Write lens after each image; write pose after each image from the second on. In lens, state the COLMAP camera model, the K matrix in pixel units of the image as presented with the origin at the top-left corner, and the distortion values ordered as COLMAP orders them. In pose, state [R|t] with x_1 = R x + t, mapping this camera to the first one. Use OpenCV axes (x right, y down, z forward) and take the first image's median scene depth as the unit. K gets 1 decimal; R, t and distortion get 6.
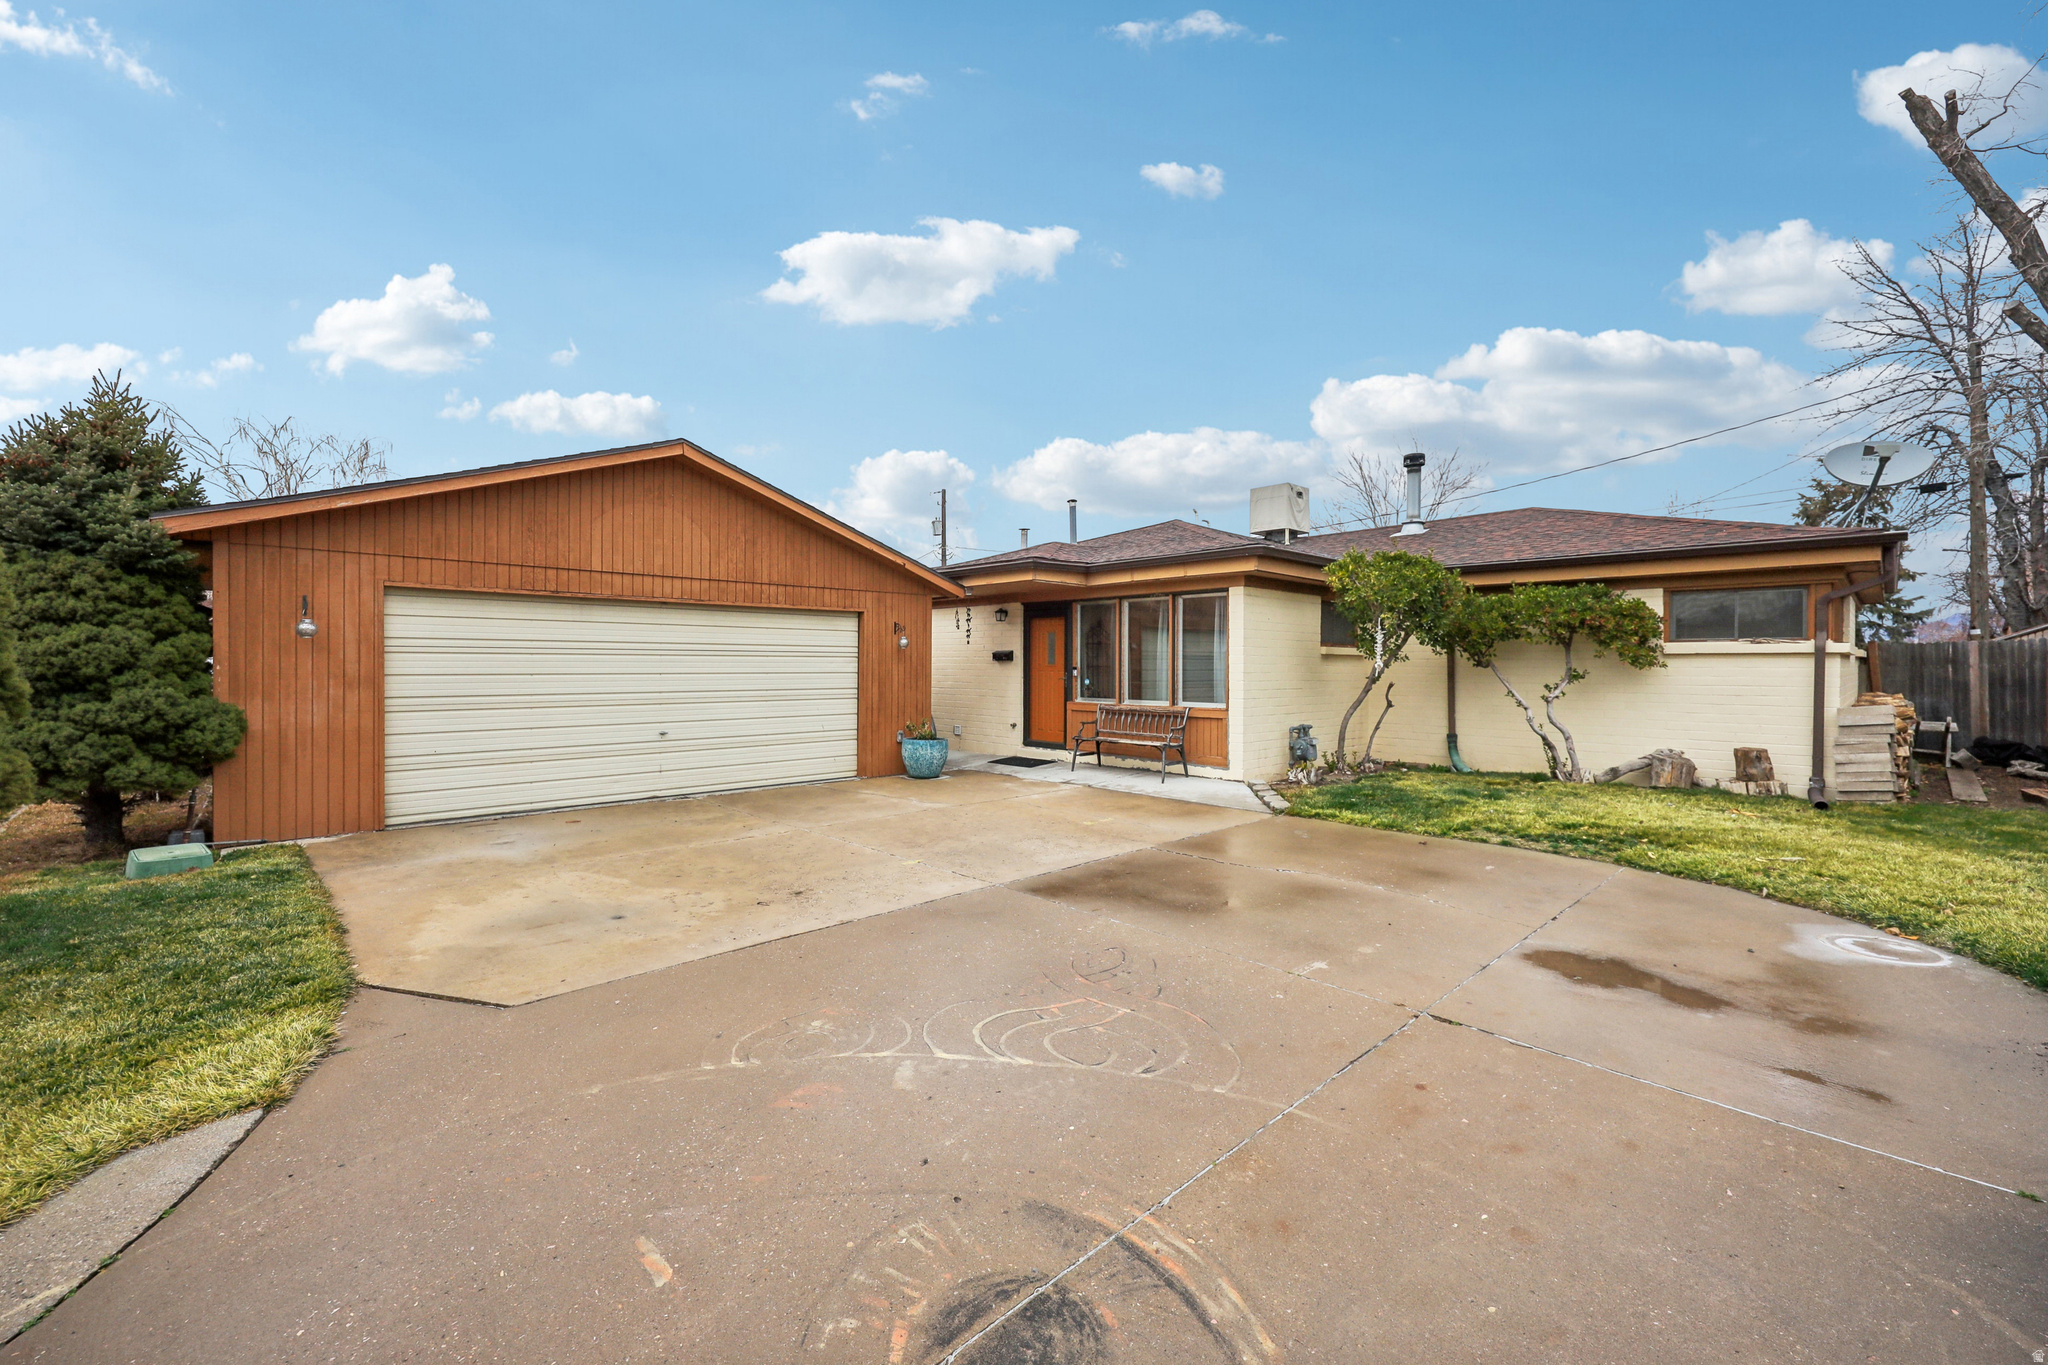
lens RADIAL K [[813.6, 0, 1029.6], [0, 813.6, 685.2], [0, 0, 1]] dist [-0.002191, -0.000056]
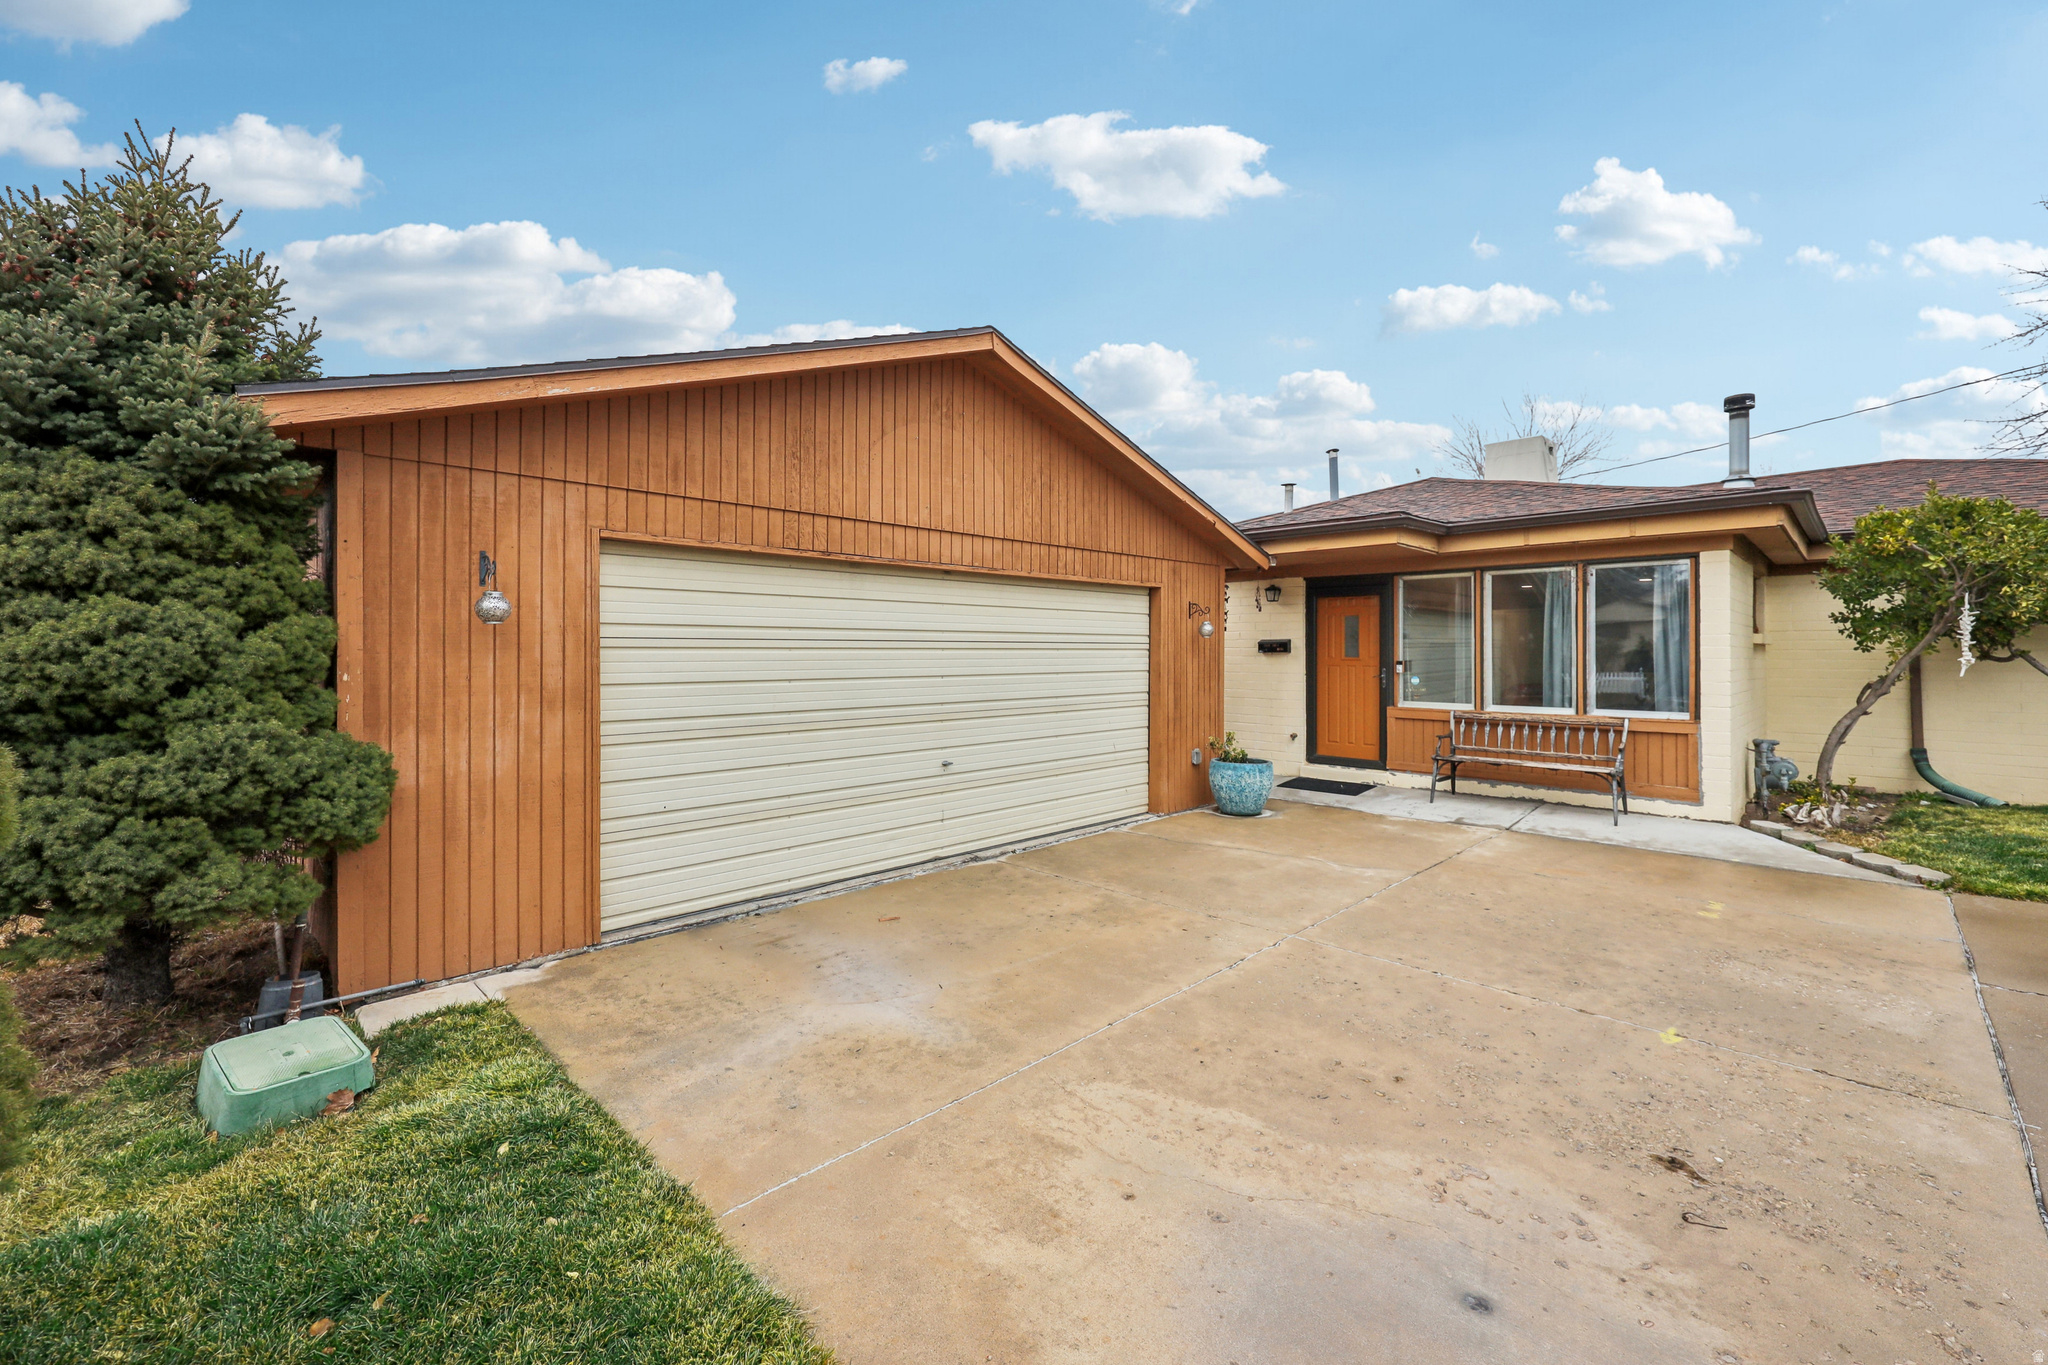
lens RADIAL K [[813.6, 0, 1023.8], [0, 813.6, 666.2], [0, 0, 1]] dist [-0.002191, -0.000056]
pose [[0.999843, -0.002584, 0.017527, -0.455479], [0.002689, 0.999978, -0.005988, -0.020827], [-0.017511, 0.006034, 0.999828, 0.364251]]
